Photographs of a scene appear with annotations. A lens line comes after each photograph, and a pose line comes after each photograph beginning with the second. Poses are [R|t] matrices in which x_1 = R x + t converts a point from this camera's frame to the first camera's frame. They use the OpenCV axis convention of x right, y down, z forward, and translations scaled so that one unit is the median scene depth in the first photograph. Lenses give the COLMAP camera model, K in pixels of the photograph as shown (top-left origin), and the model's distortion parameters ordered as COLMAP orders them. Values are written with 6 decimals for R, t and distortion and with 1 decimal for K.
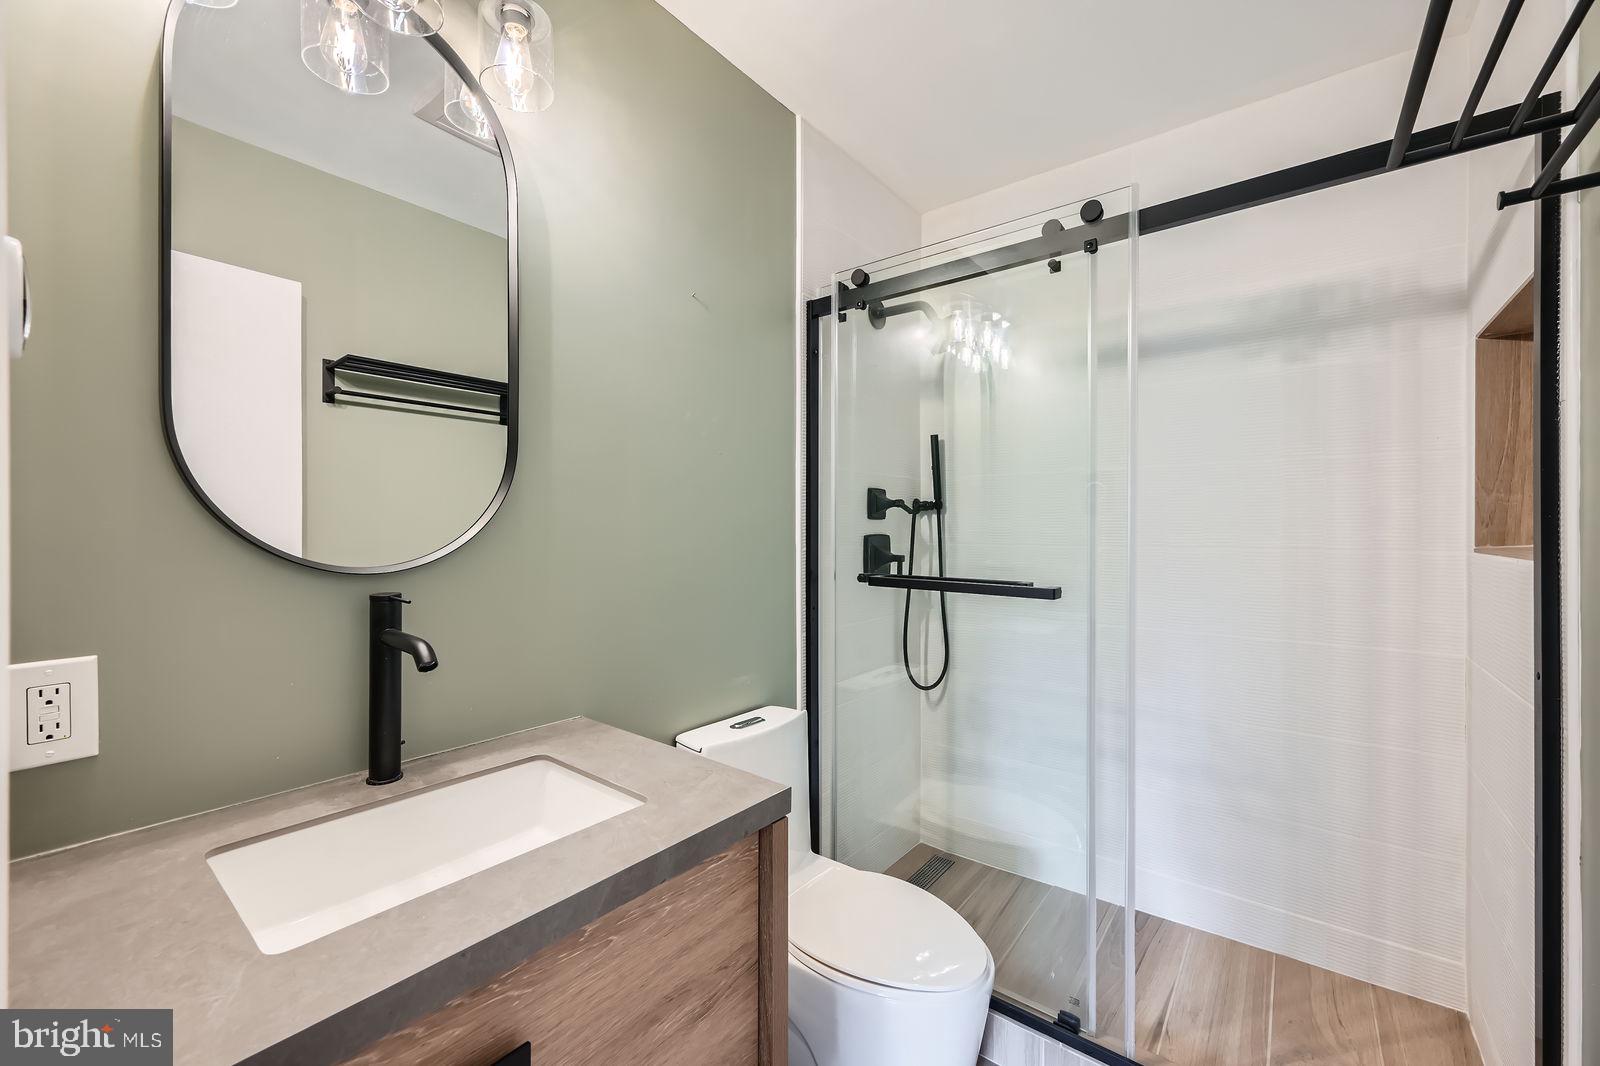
lens RADIAL K [[632.3, 0, 811.7], [0, 632.3, 533.2], [0, 0, 1]] dist [-0.000505, 0.000178]
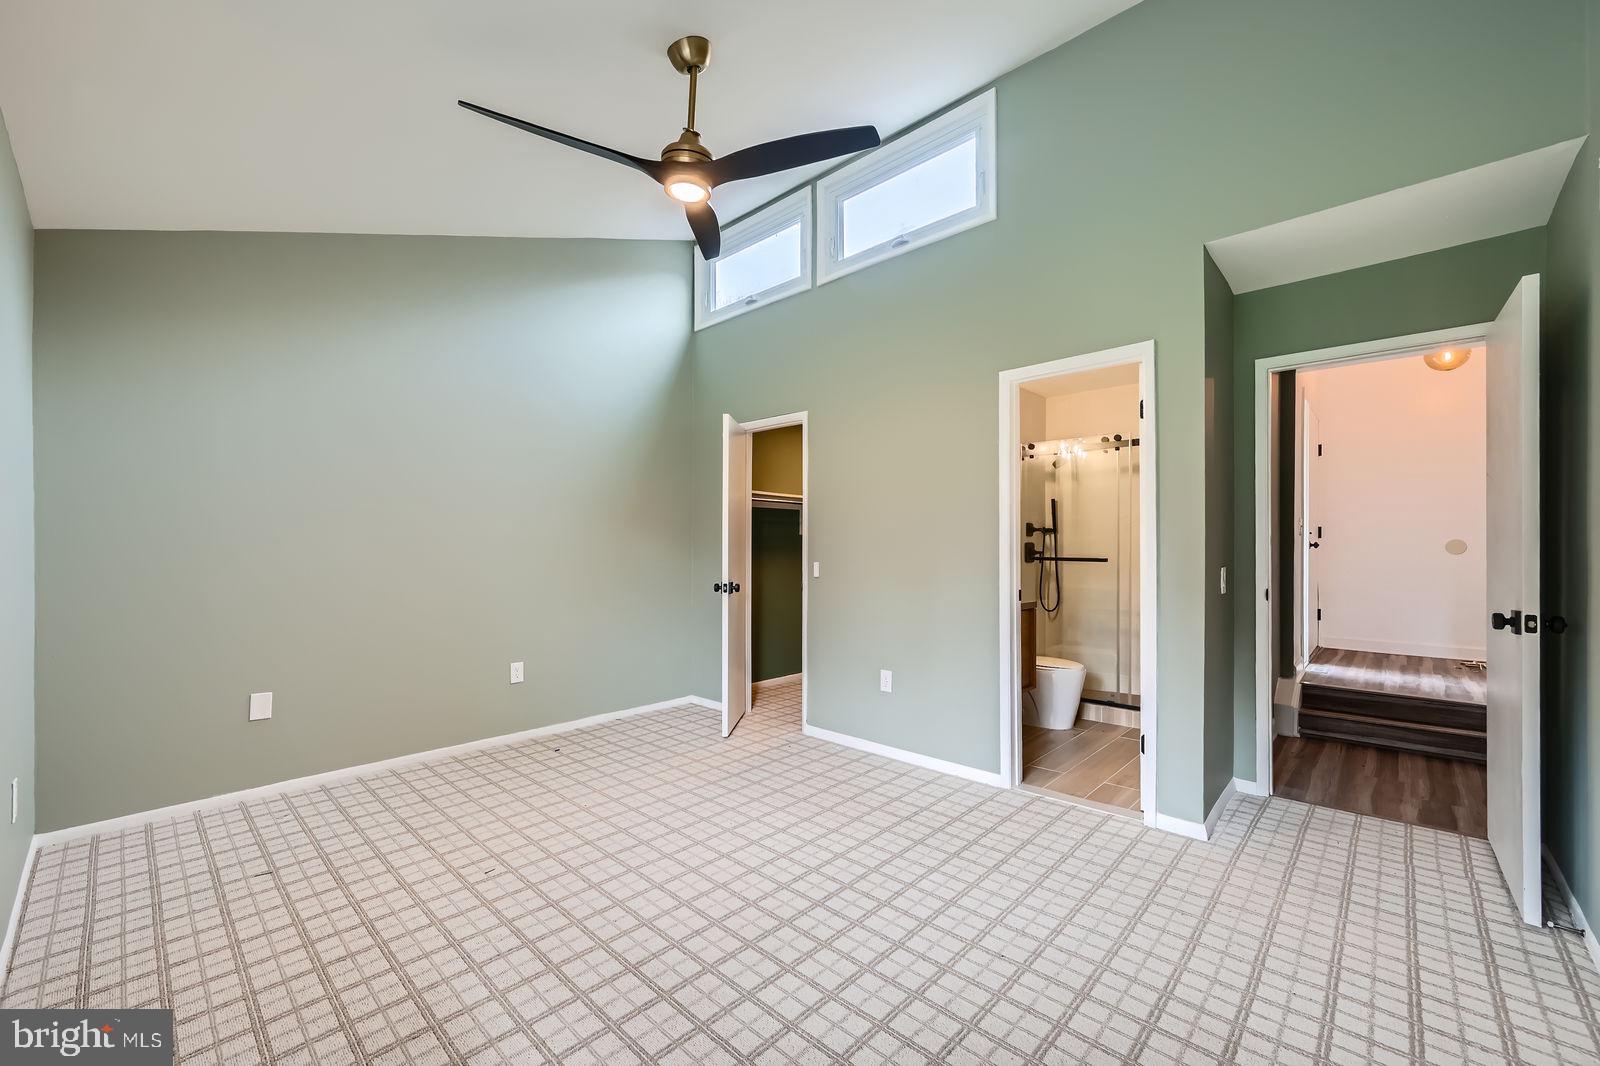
lens RADIAL K [[632.3, 0, 808.0], [0, 632.3, 541.9], [0, 0, 1]] dist [-0.000505, 0.000178]
pose [[0.995664, -0.000303, -0.093018, -0.474315], [-0.000569, 0.999956, -0.009352, 0.020697], [0.093017, 0.009364, 0.995620, -1.352844]]
